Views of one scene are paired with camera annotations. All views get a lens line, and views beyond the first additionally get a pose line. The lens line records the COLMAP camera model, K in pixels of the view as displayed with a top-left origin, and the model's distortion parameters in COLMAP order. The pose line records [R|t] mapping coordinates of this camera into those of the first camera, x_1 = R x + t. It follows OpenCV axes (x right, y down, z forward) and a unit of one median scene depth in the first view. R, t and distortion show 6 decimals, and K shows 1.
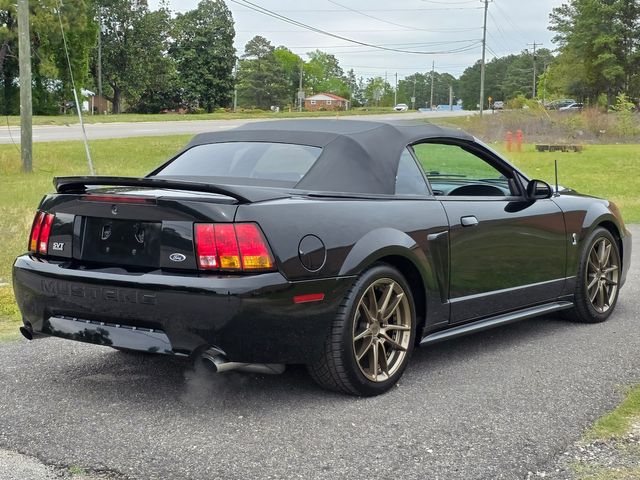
lens RADIAL K [[1115.5, 0, 318.6], [0, 1115.5, 225.8], [0, 0, 1]] dist [0.111010, -0.068995]
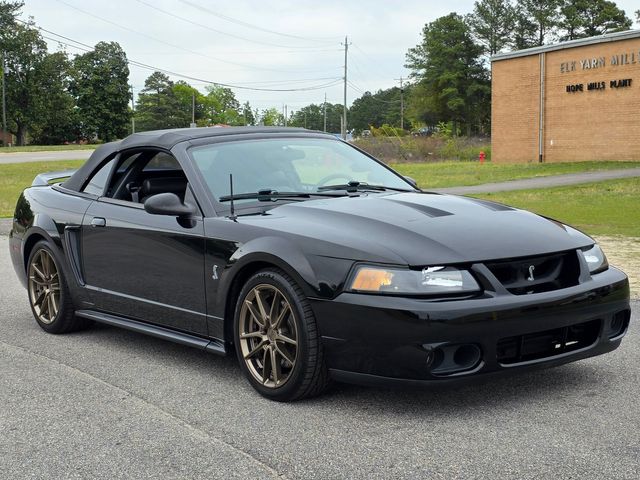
lens RADIAL K [[1075.4, 0, 328.8], [0, 1075.4, 223.7], [0, 0, 1]] dist [0.184343, -0.651165]
pose [[0.995351, -0.024423, 0.093168, 0.021538], [0.026767, 0.999354, -0.023991, 0.011147], [-0.092522, 0.026373, 0.995361, -0.098923]]
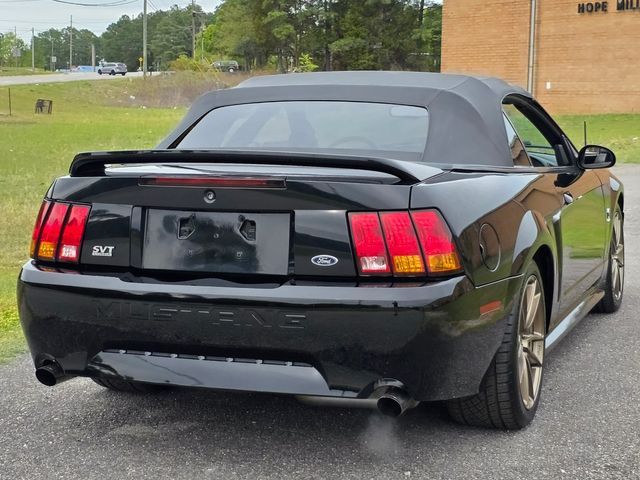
lens RADIAL K [[1239.1, 0, 320.0], [0, 1239.1, 240.0], [0, 0, 1]] dist [0.153954, -0.451956]
pose [[0.955561, -0.038474, 0.292272, -0.014706], [0.029449, 0.998946, 0.035218, -0.000535], [-0.293319, -0.025046, 0.955687, 0.009742]]
